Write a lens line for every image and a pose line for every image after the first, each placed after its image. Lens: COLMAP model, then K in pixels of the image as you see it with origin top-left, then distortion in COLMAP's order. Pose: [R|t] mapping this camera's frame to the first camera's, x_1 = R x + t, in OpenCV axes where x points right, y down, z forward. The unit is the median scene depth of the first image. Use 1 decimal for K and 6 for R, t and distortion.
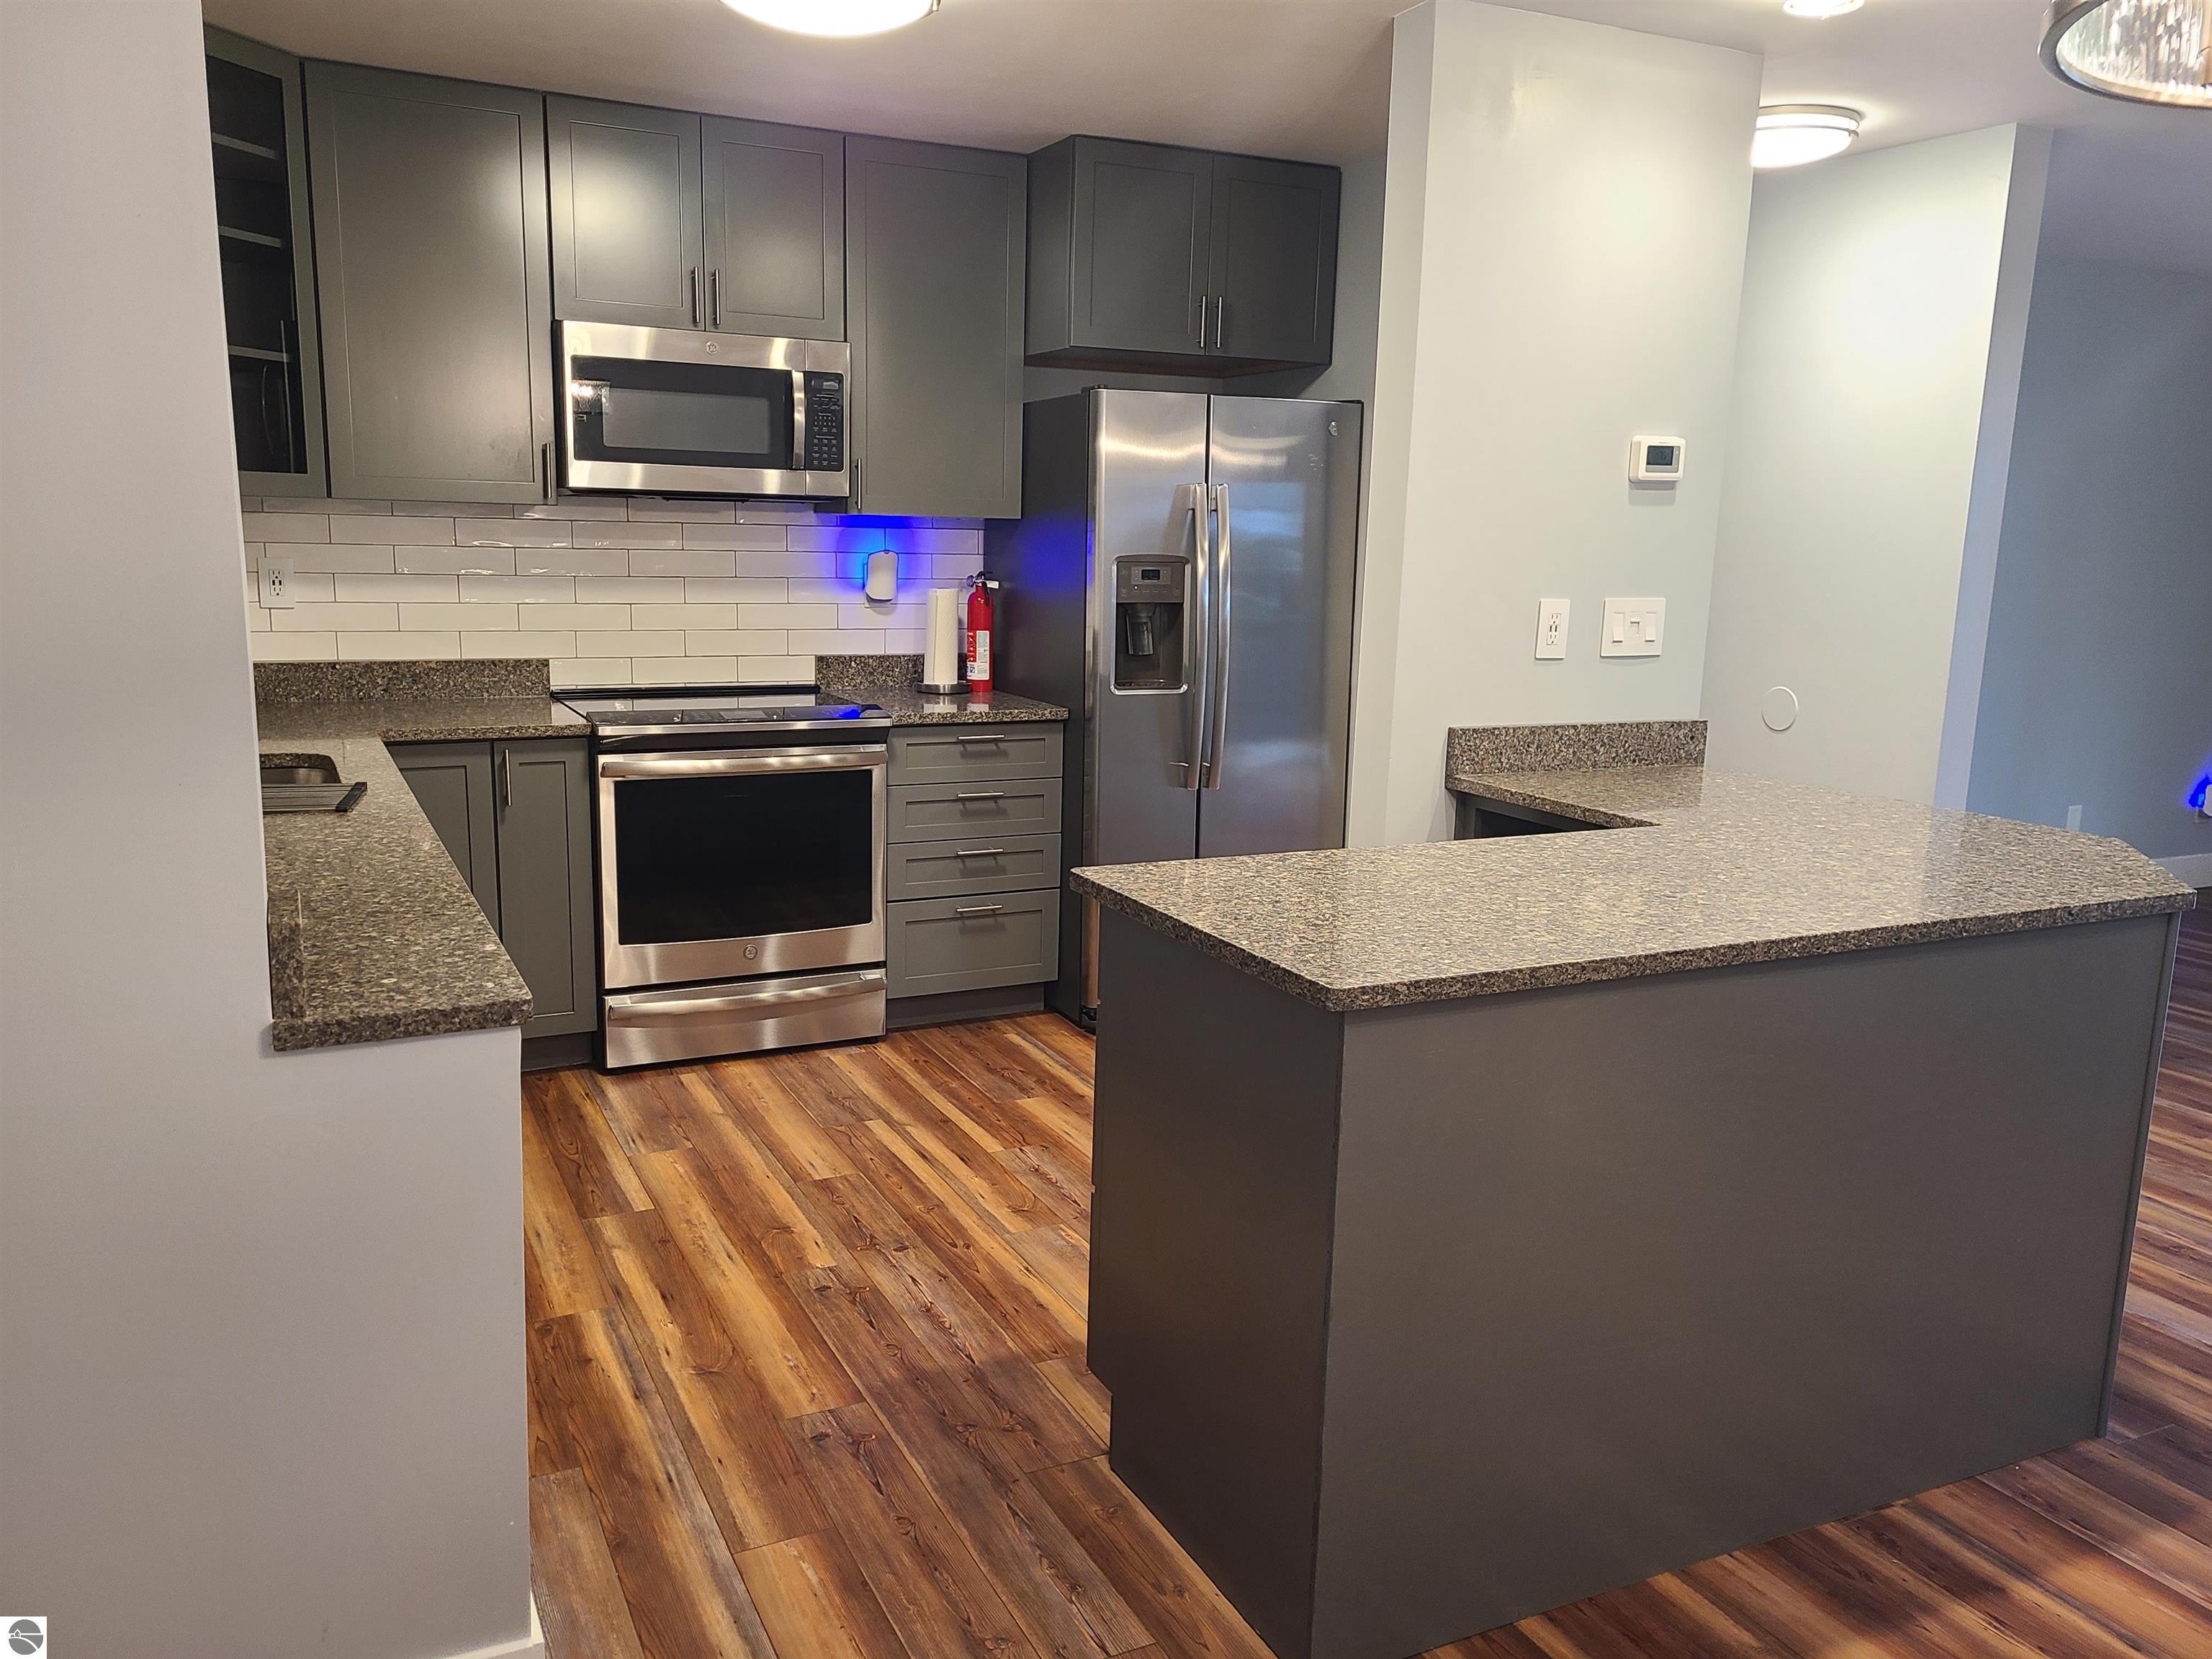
lens RADIAL K [[1665.0, 0, 1076.3], [0, 1665.0, 829.7], [0, 0, 1]] dist [0.055637, -0.047465]
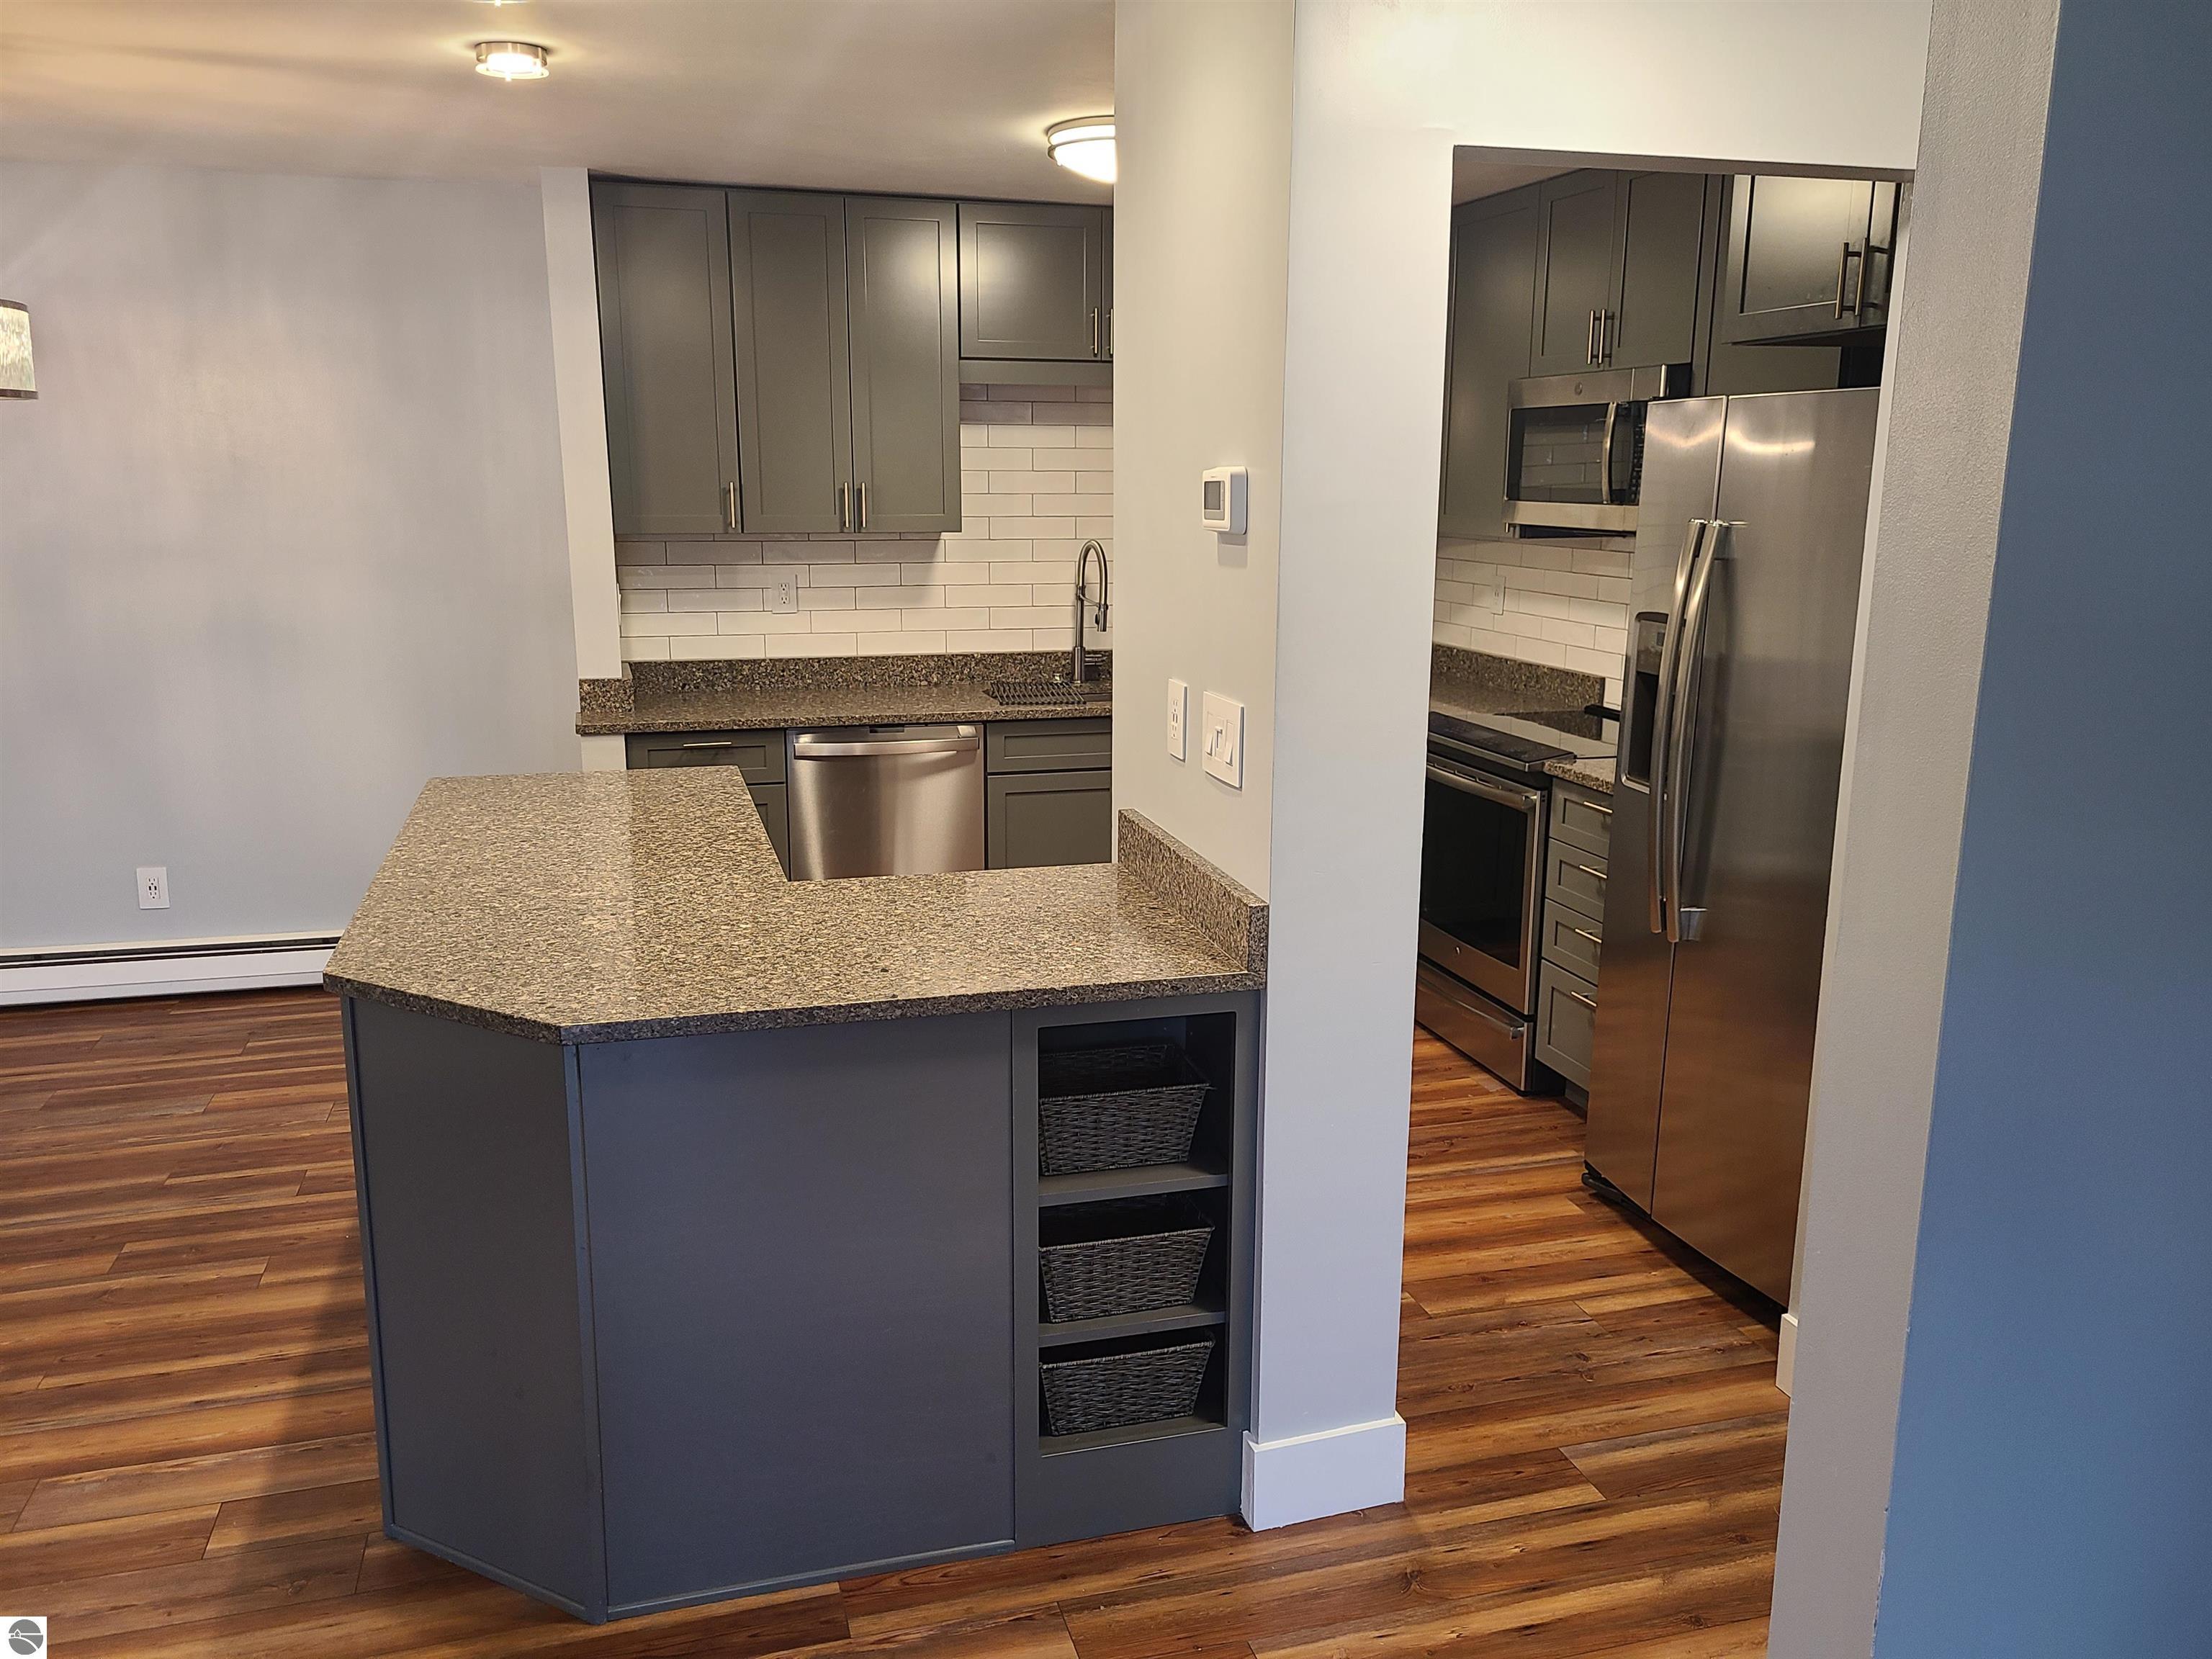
lens RADIAL K [[1665.0, 0, 1093.0], [0, 1665.0, 825.6], [0, 0, 1]] dist [0.055637, -0.047465]
pose [[-0.169895, 0.183475, -0.968232, 1.498674], [-0.189749, 0.958040, 0.214839, -0.330340], [0.967022, 0.220221, -0.127952, 1.531242]]
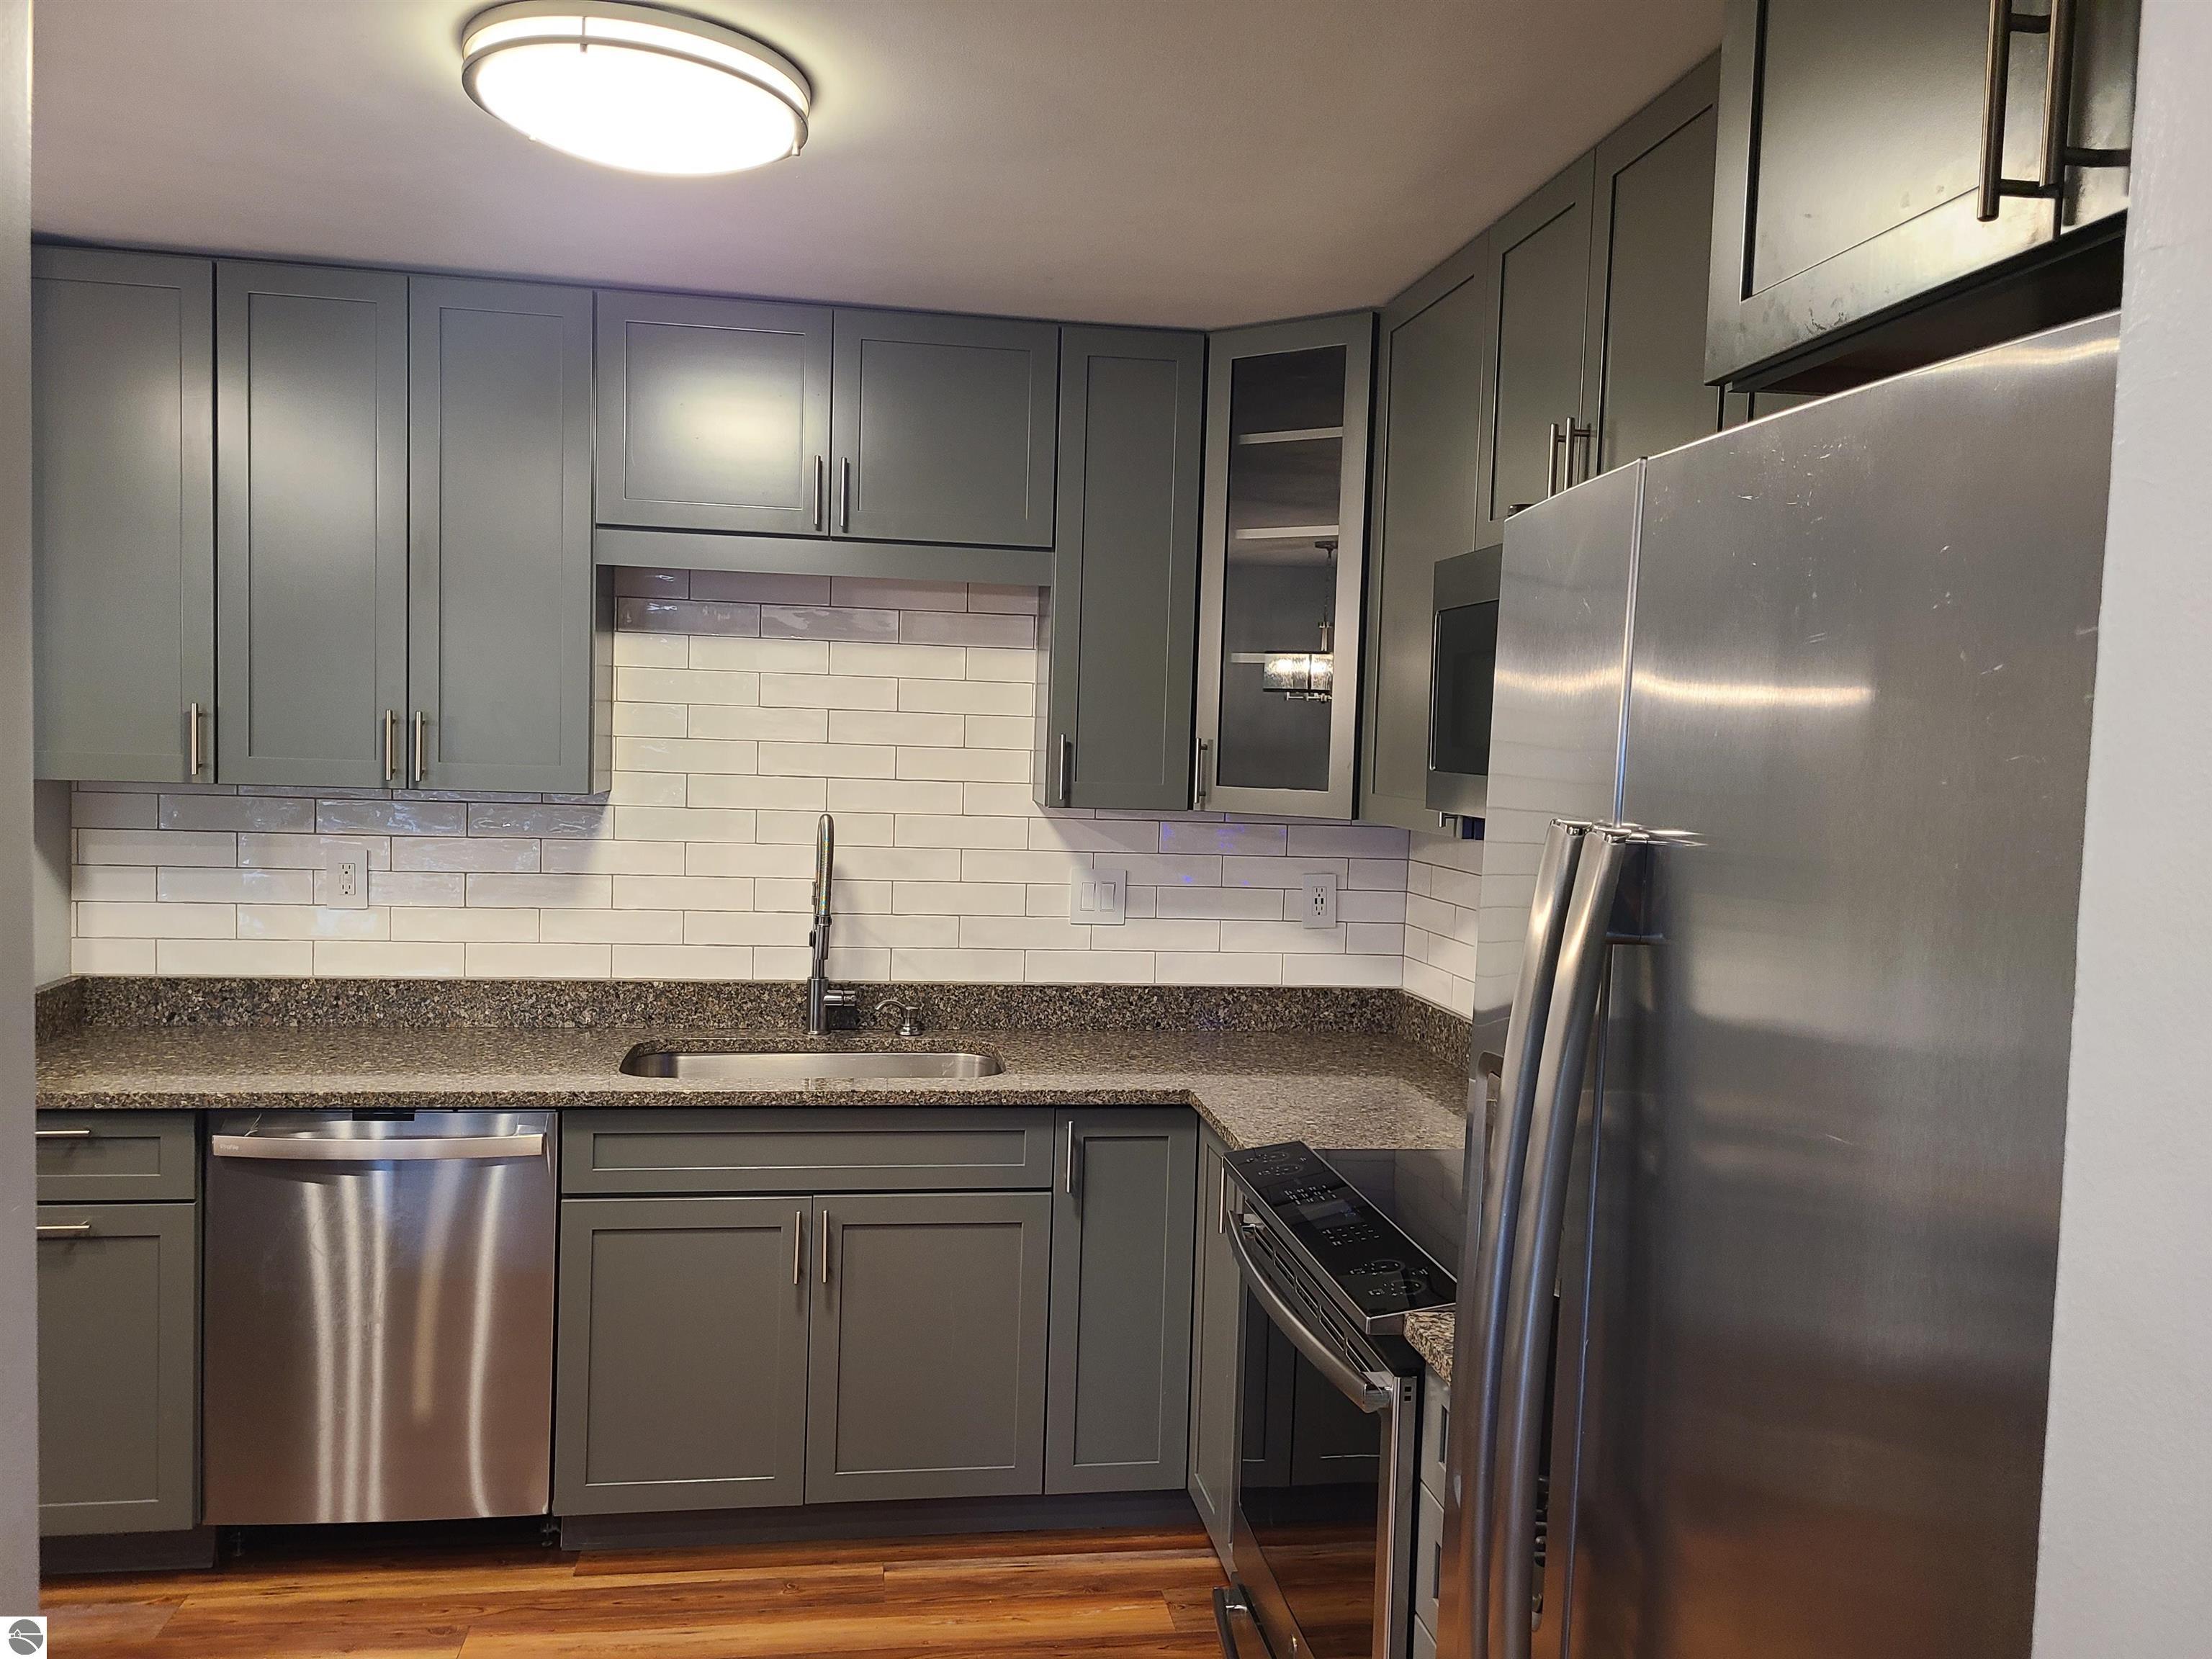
lens RADIAL K [[1665.0, 0, 1104.9], [0, 1665.0, 827.7], [0, 0, 1]] dist [0.055637, -0.047465]
pose [[-0.285384, 0.016507, -0.958271, 0.589252], [-0.216455, 0.972908, 0.081222, -0.370721], [0.933651, 0.230602, -0.274079, 1.767275]]
